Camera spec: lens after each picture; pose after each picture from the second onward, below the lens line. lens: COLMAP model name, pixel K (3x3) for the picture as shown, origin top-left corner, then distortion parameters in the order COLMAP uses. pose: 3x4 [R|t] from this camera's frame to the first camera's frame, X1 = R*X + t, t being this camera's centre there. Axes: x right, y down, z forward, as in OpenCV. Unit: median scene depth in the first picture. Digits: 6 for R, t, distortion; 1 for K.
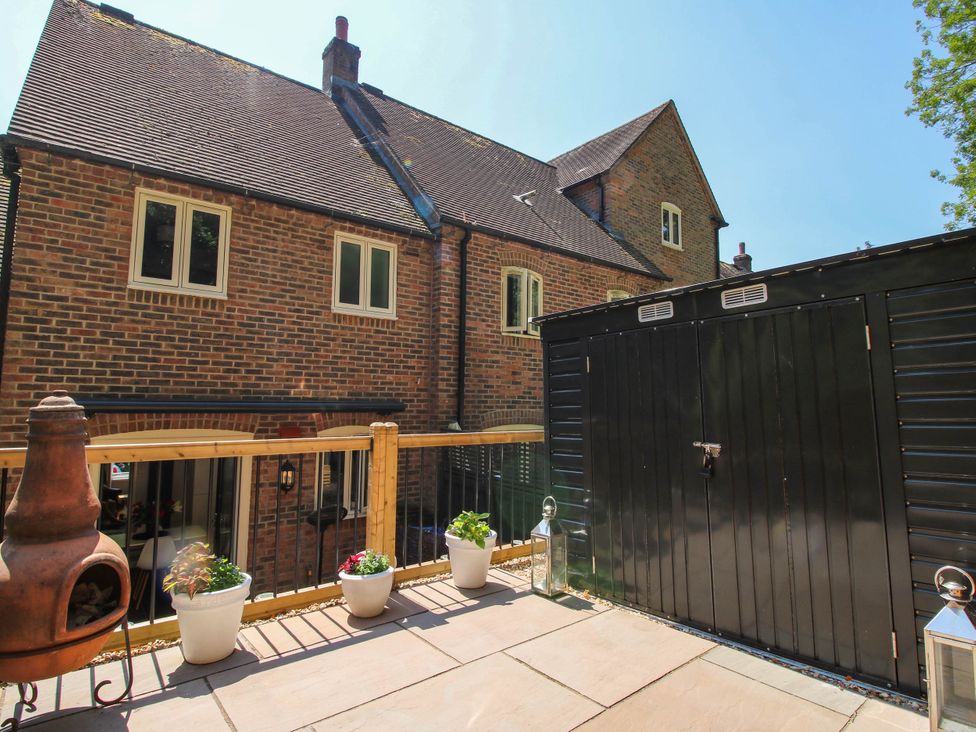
lens RADIAL K [[515.4, 0, 489.4], [0, 515.4, 359.6], [0, 0, 1]] dist [0.000246, -0.013021]
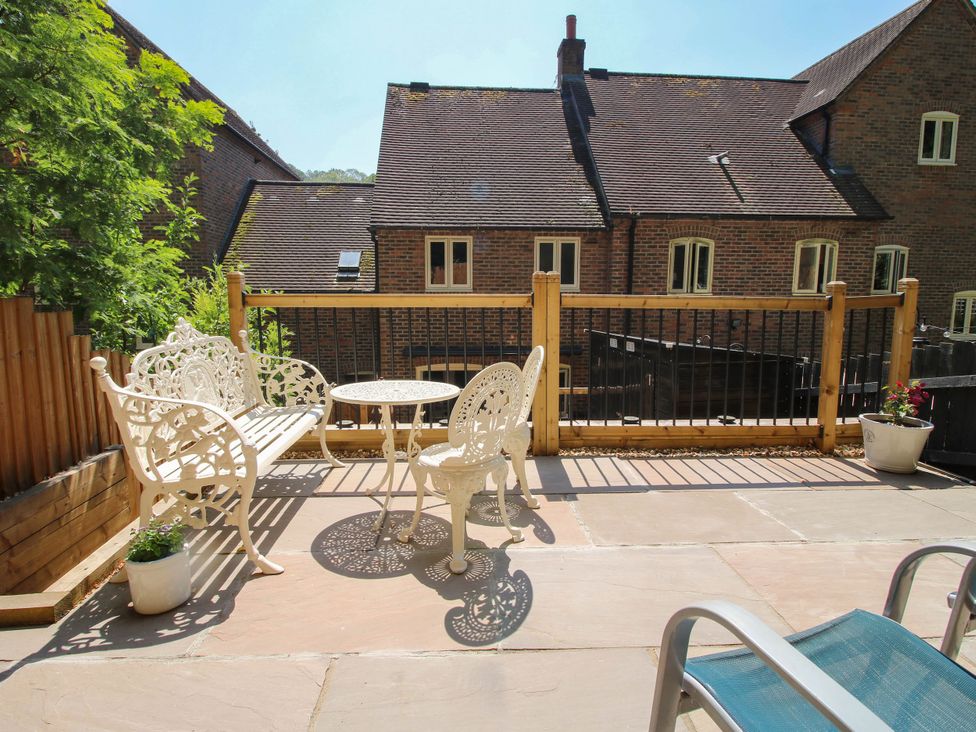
lens RADIAL K [[515.4, 0, 502.9], [0, 515.4, 358.4], [0, 0, 1]] dist [0.000246, -0.013021]
pose [[0.841715, 0.068528, -0.535555, 0.525068], [0.043663, 0.980025, 0.194024, -0.223579], [0.538153, -0.186697, 0.821910, -0.425686]]
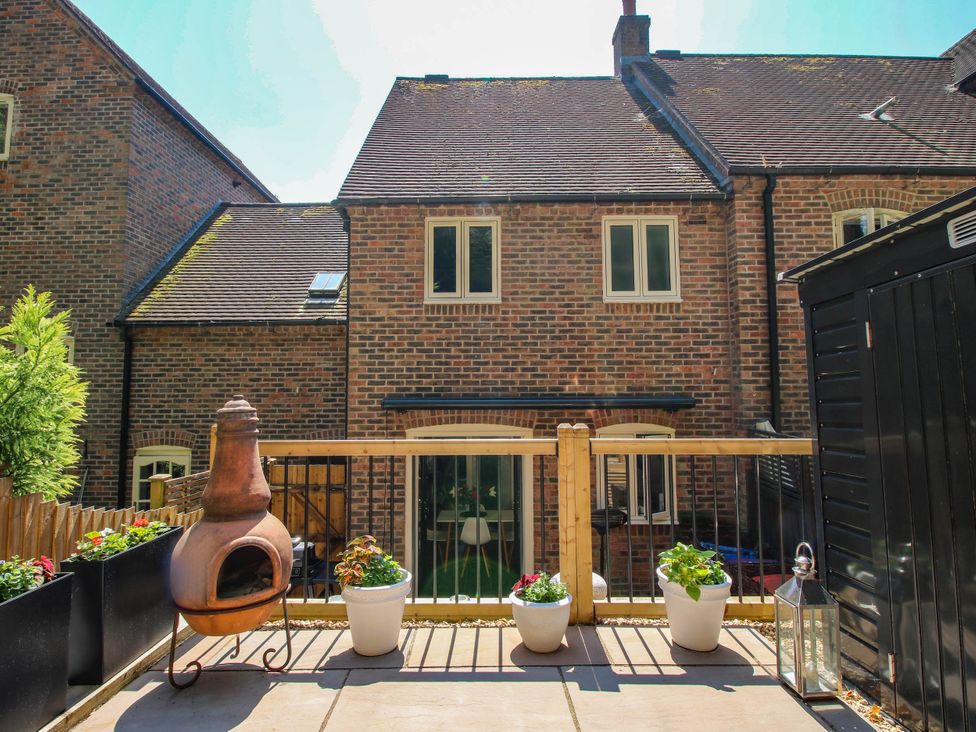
lens RADIAL K [[515.4, 0, 487.8], [0, 515.4, 358.5], [0, 0, 1]] dist [0.000246, -0.013021]
pose [[0.774790, -0.058715, -0.629486, 0.130944], [0.065272, 0.997786, -0.012729, 0.009236], [0.628840, -0.031226, 0.776907, 0.145147]]
